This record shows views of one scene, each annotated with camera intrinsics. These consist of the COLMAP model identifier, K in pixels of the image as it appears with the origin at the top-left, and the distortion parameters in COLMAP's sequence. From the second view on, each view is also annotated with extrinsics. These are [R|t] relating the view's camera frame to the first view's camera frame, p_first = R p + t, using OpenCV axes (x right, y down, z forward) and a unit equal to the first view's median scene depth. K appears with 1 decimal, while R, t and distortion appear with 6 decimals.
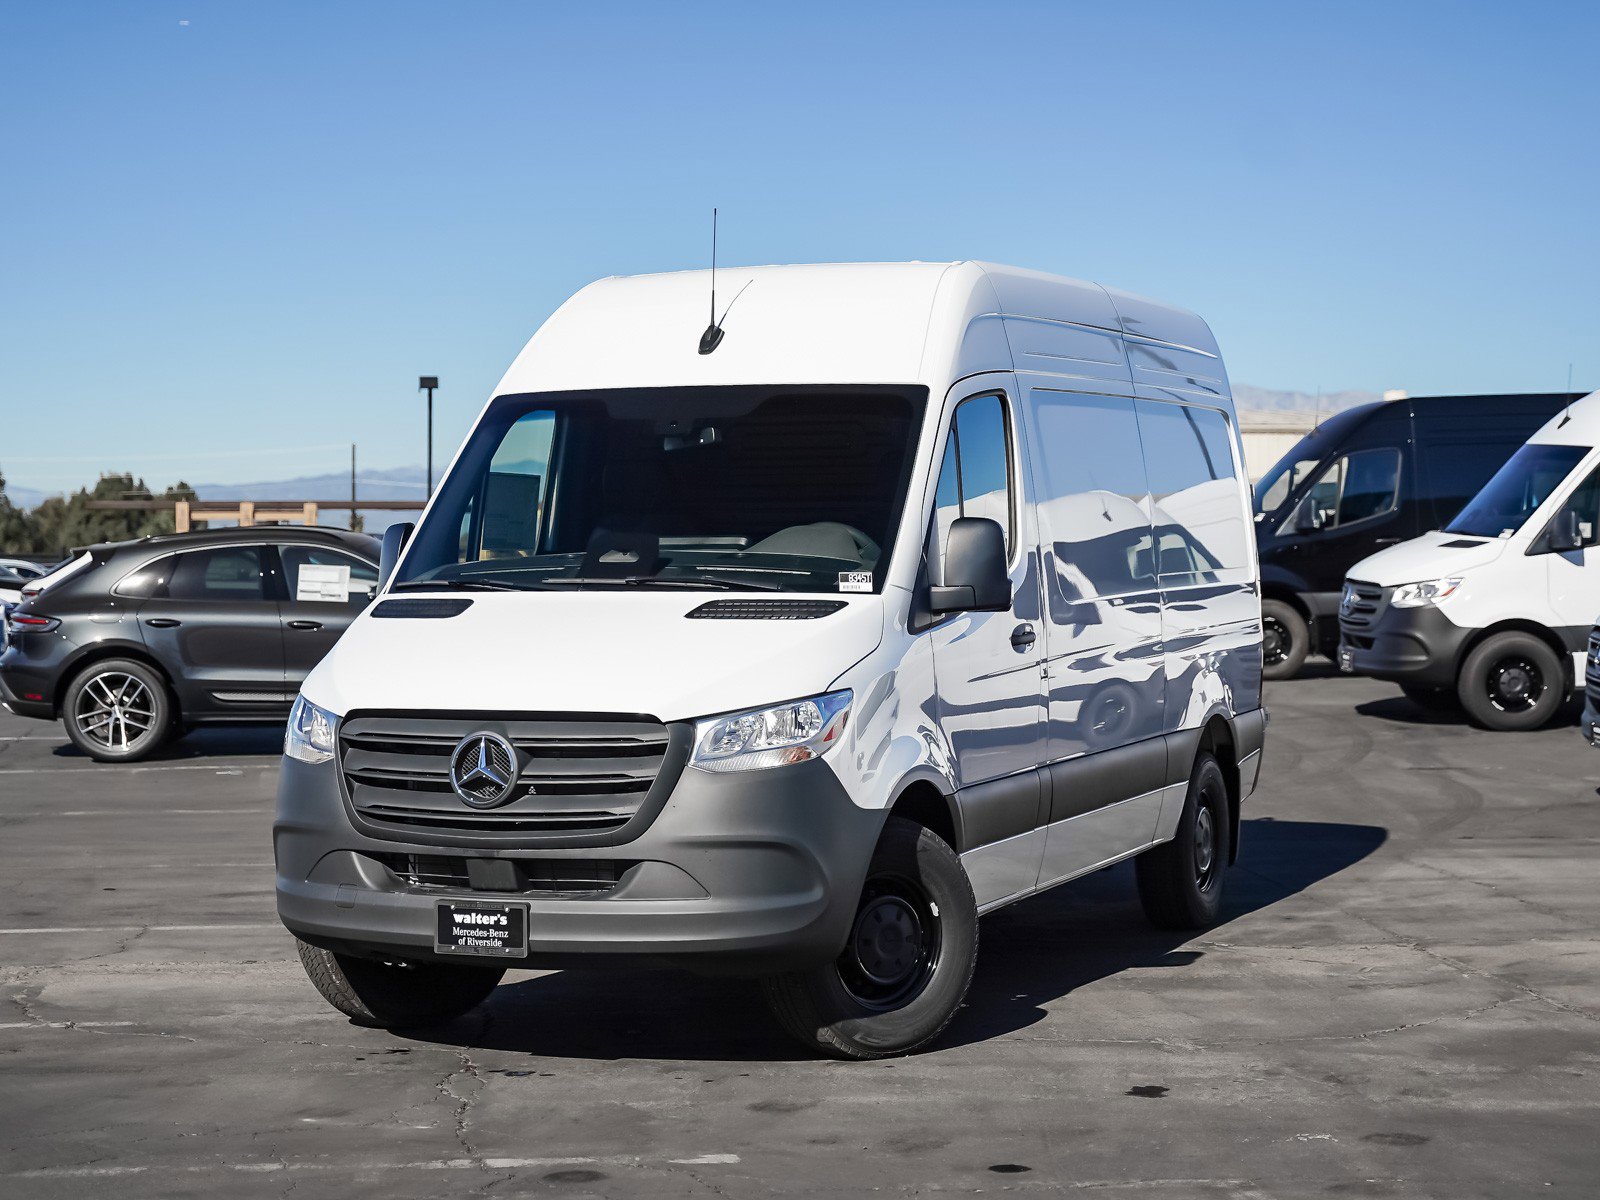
lens RADIAL K [[6495.3, 0, 800.0], [0, 6495.3, 600.0], [0, 0, 1]] dist [0.154898, -0.116964]
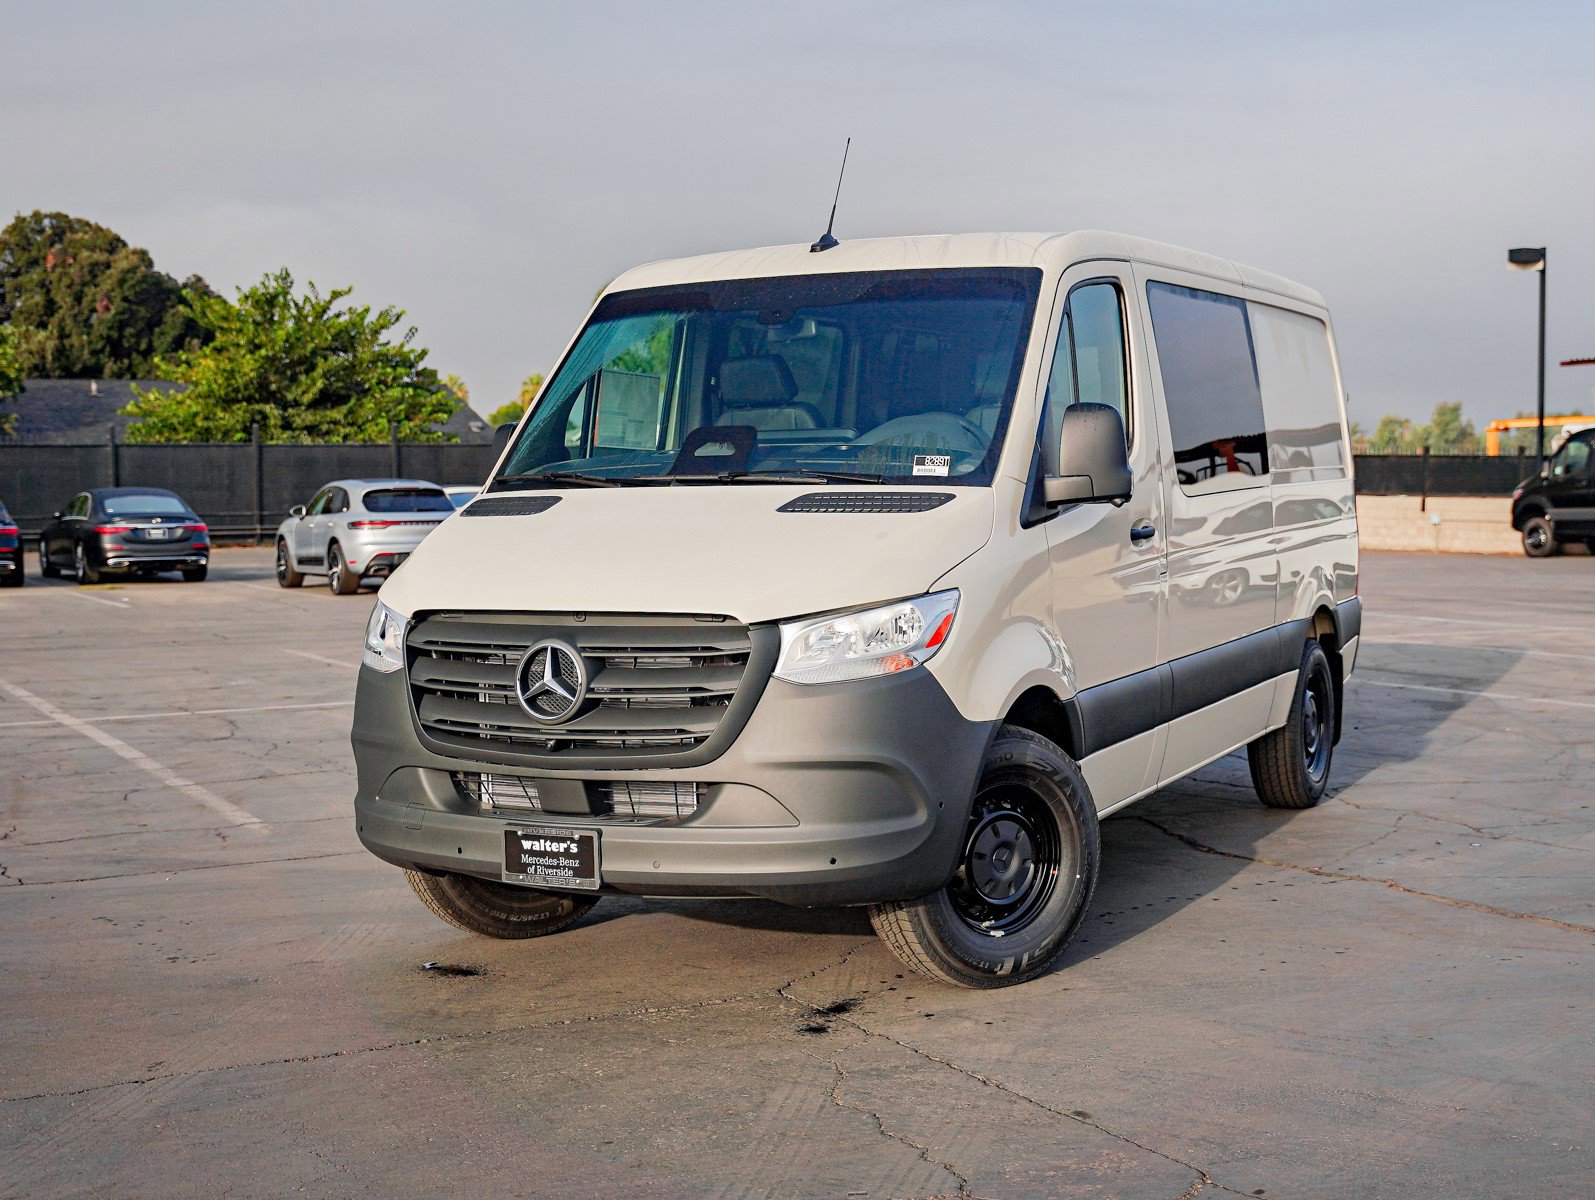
lens RADIAL K [[3133.0, 0, 797.5], [0, 3133.0, 600.0], [0, 0, 1]] dist [-0.025199, -5.158877]
pose [[0.997622, -0.009429, -0.068278, 0.015608], [0.011112, 0.999643, 0.024303, 0.004365], [0.068025, -0.025004, 0.997370, 0.563823]]
